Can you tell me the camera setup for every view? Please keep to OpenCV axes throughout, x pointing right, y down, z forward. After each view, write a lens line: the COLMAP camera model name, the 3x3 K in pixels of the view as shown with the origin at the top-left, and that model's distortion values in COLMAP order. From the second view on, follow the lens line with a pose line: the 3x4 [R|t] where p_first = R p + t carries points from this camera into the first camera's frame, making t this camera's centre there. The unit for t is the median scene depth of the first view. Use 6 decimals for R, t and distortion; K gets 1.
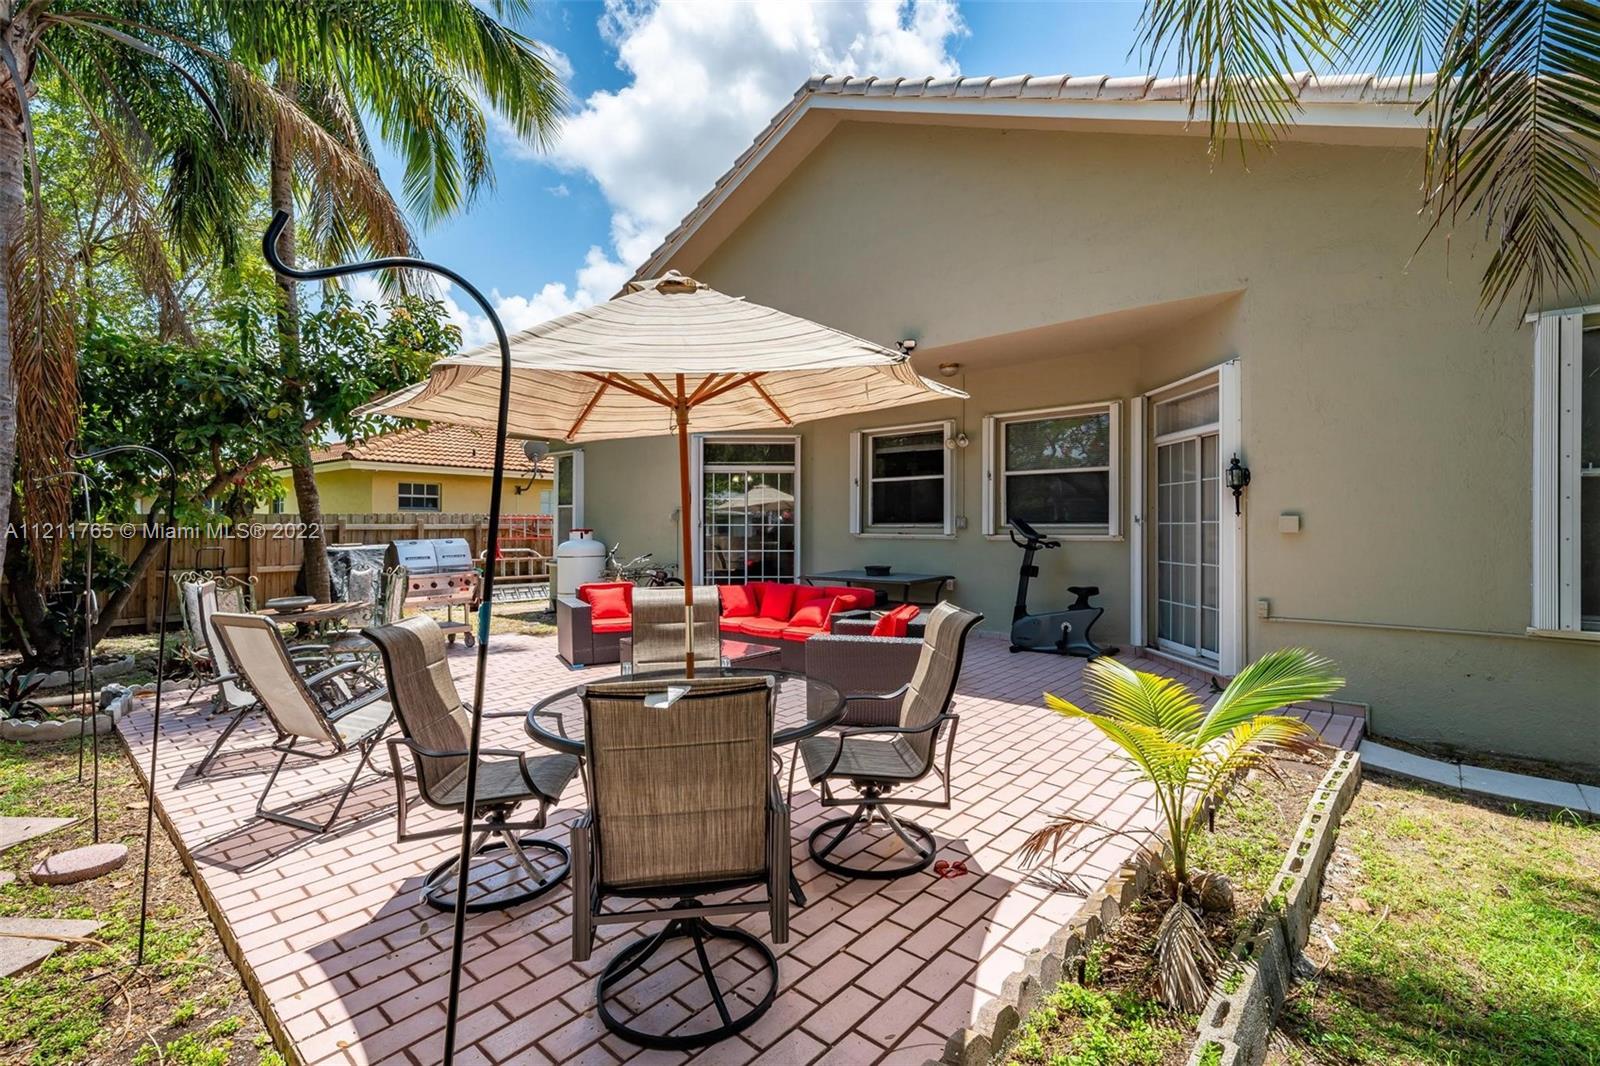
lens RADIAL K [[729.8, 0, 815.8], [0, 729.8, 524.4], [0, 0, 1]] dist [-0.013521, -0.000317]
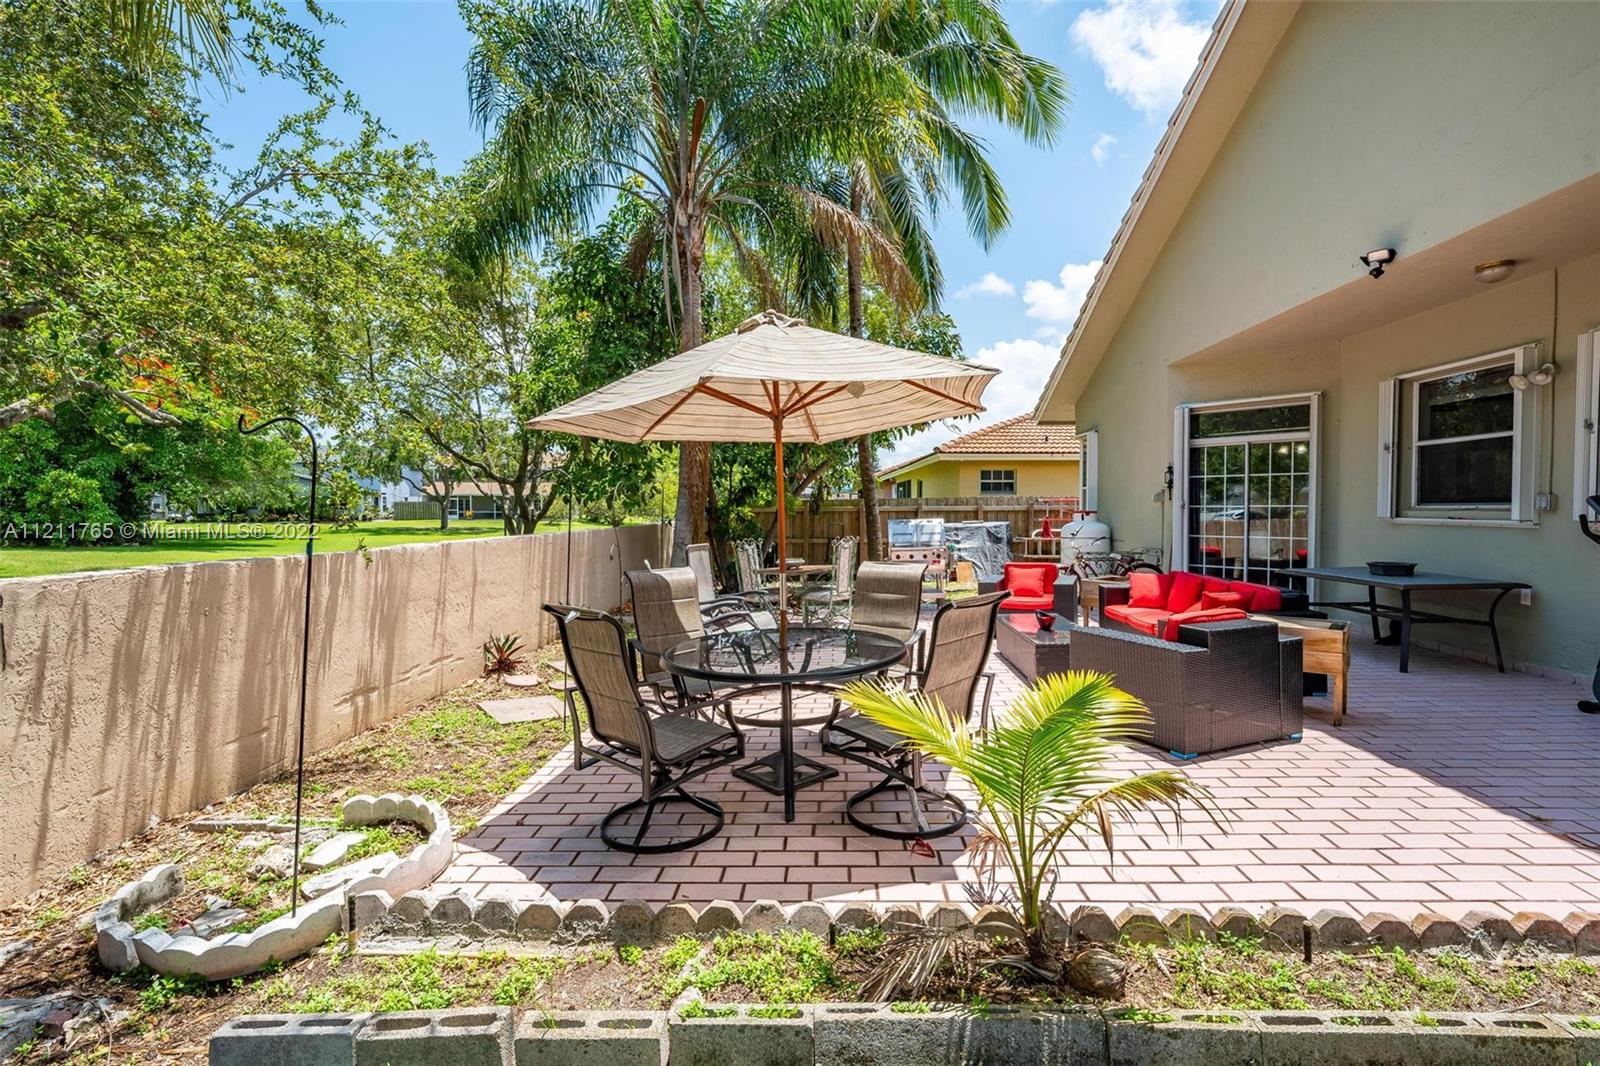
lens RADIAL K [[729.8, 0, 788.0], [0, 729.8, 526.5], [0, 0, 1]] dist [-0.013521, -0.000317]
pose [[0.611317, 0.017871, -0.791184, 0.290735], [0.006069, 0.999610, 0.027269, -0.002166], [0.791363, -0.021472, 0.610970, 0.078960]]
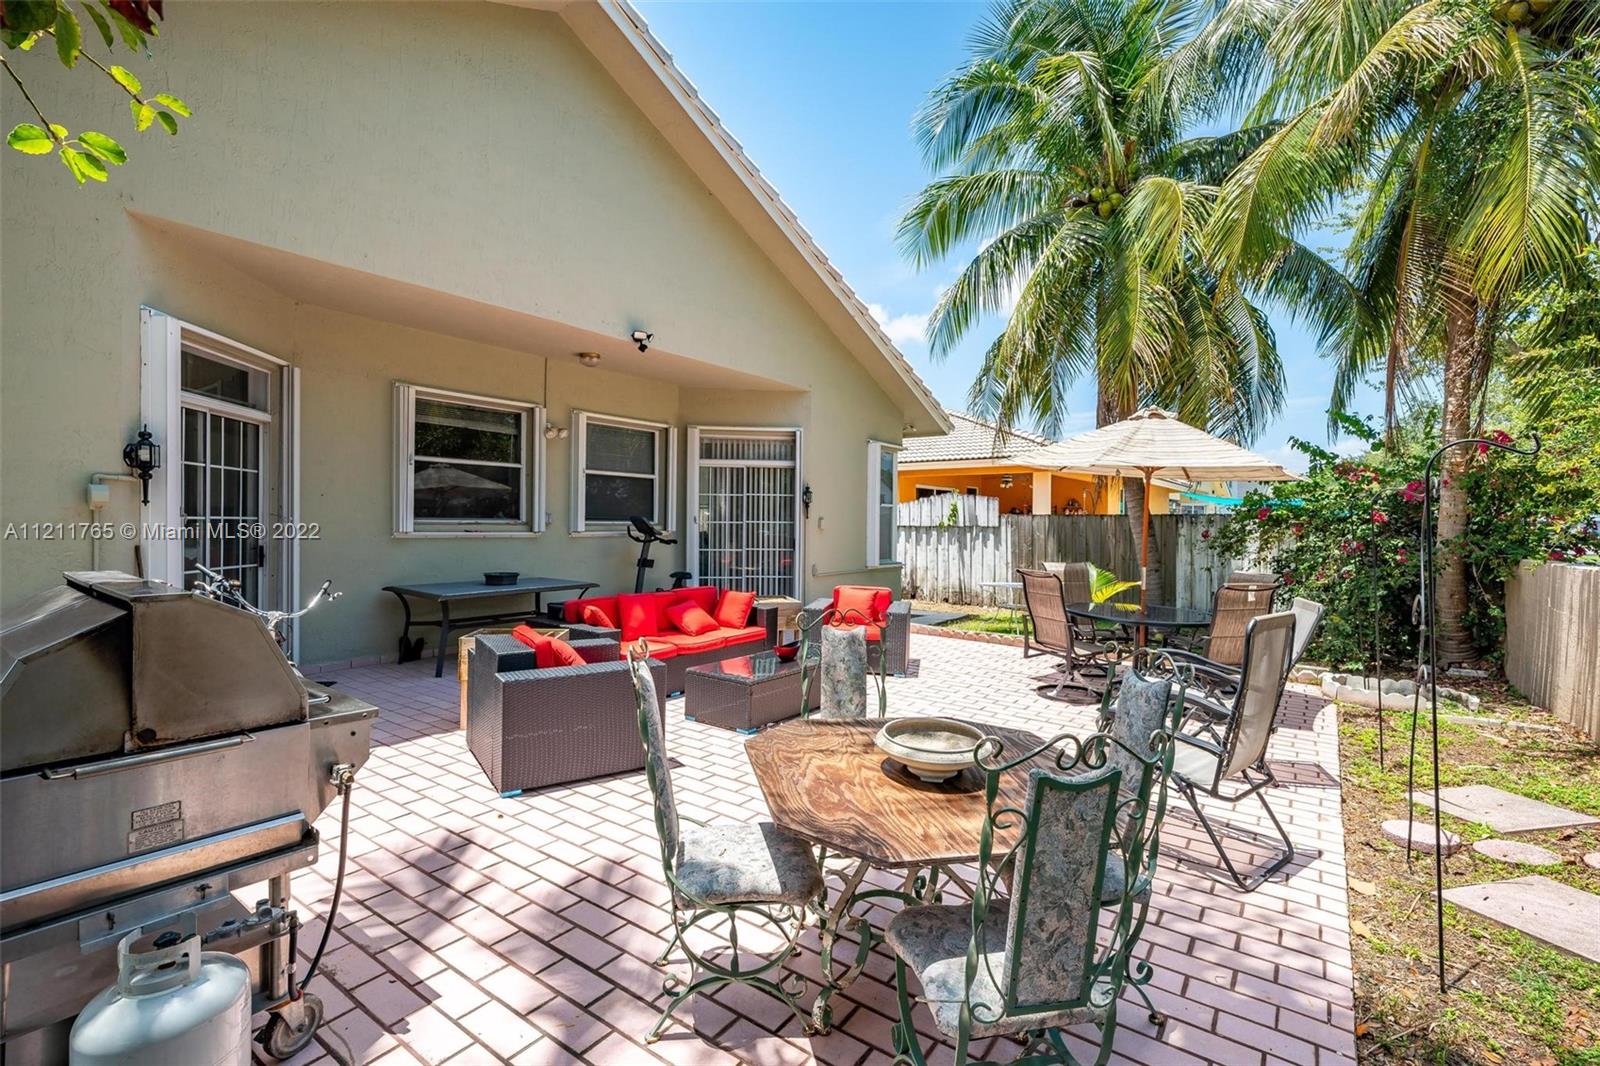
lens RADIAL K [[729.8, 0, 808.5], [0, 729.8, 527.7], [0, 0, 1]] dist [-0.013521, -0.000317]
pose [[-0.108437, -0.013808, 0.994007, -0.754588], [-0.013496, 0.999832, 0.012417, -0.006816], [-0.994012, -0.012069, -0.108605, 0.770549]]
